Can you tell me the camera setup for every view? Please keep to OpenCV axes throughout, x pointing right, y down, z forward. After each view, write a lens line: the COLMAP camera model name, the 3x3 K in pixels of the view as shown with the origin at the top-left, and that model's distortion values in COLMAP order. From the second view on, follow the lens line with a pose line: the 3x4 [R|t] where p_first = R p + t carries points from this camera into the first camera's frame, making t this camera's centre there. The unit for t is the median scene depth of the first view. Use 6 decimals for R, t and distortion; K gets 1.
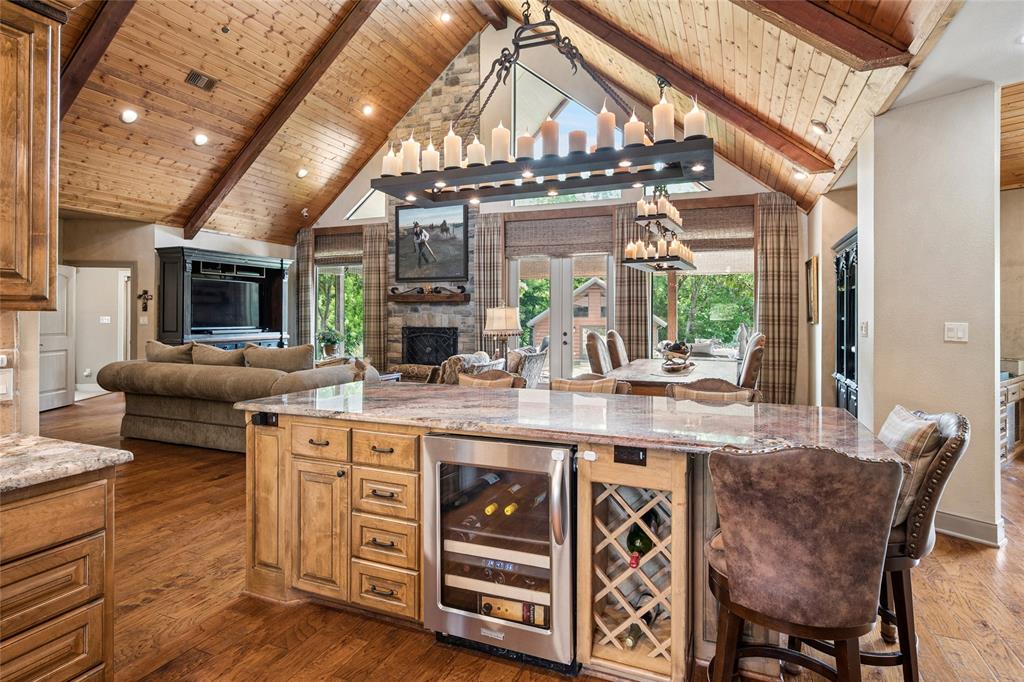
lens RADIAL K [[537.7, 0, 513.1], [0, 537.7, 309.6], [0, 0, 1]] dist [-0.000797, -0.000032]
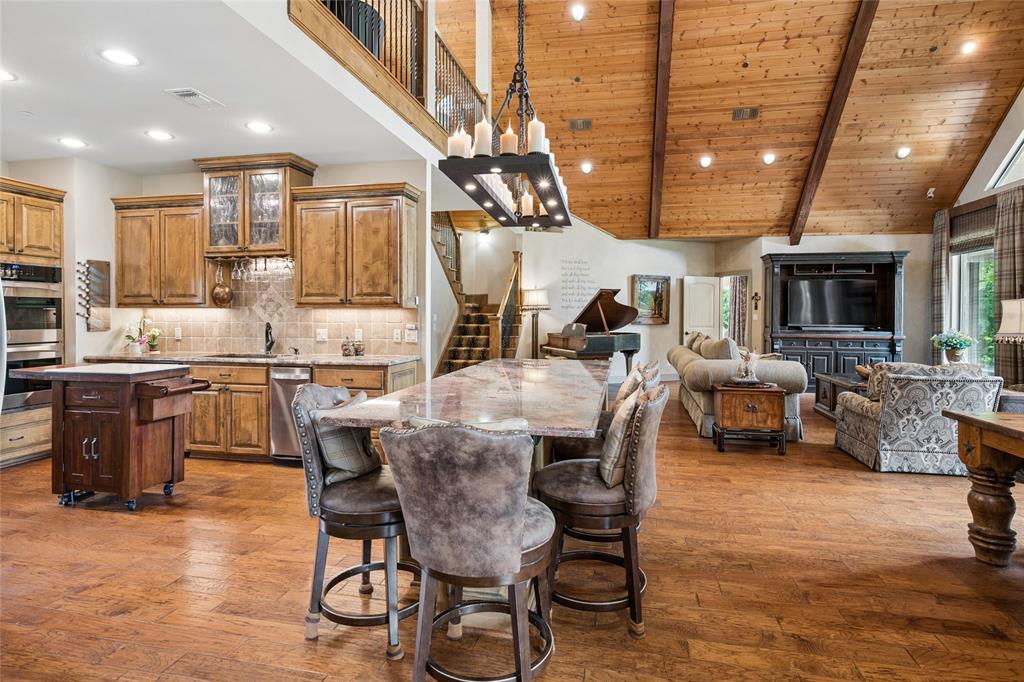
lens RADIAL K [[537.8, 0, 515.2], [0, 537.8, 315.4], [0, 0, 1]] dist [-0.000432, -0.000137]
pose [[0.190371, 0.004028, -0.981704, 0.416200], [0.005453, 0.999972, 0.005160, 0.006798], [0.981697, -0.006336, 0.190344, 0.239733]]
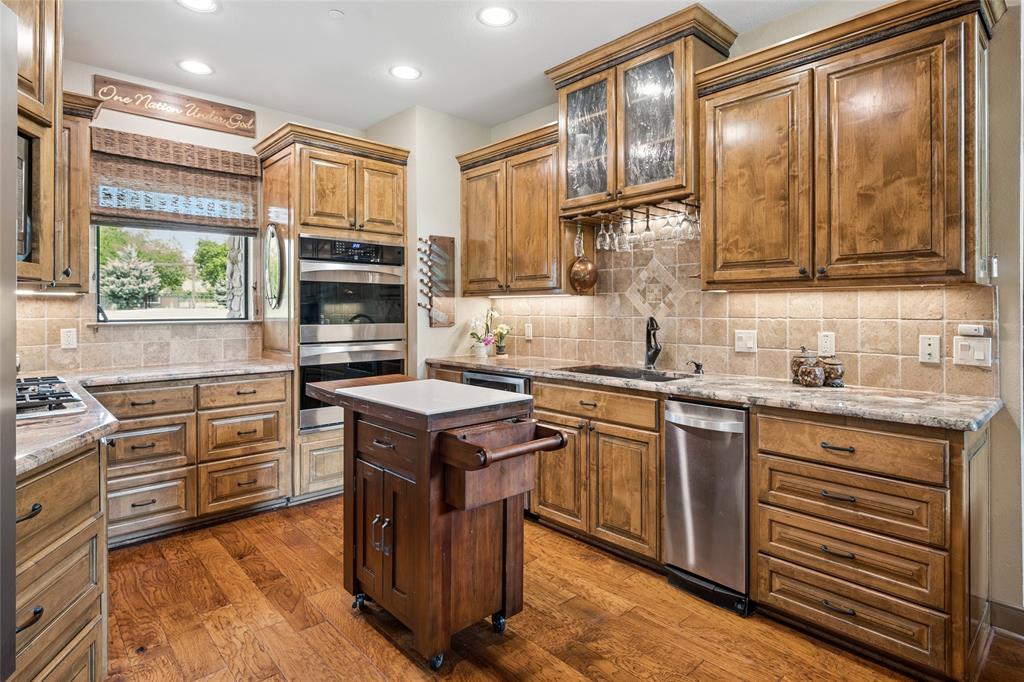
lens RADIAL K [[537.8, 0, 515.2], [0, 537.8, 315.4], [0, 0, 1]] dist [-0.000432, -0.000137]
pose [[-0.410291, 0.009314, -0.911907, 0.115168], [0.005792, 0.999954, 0.007607, 0.012200], [0.911936, -0.002160, -0.410326, 0.139535]]
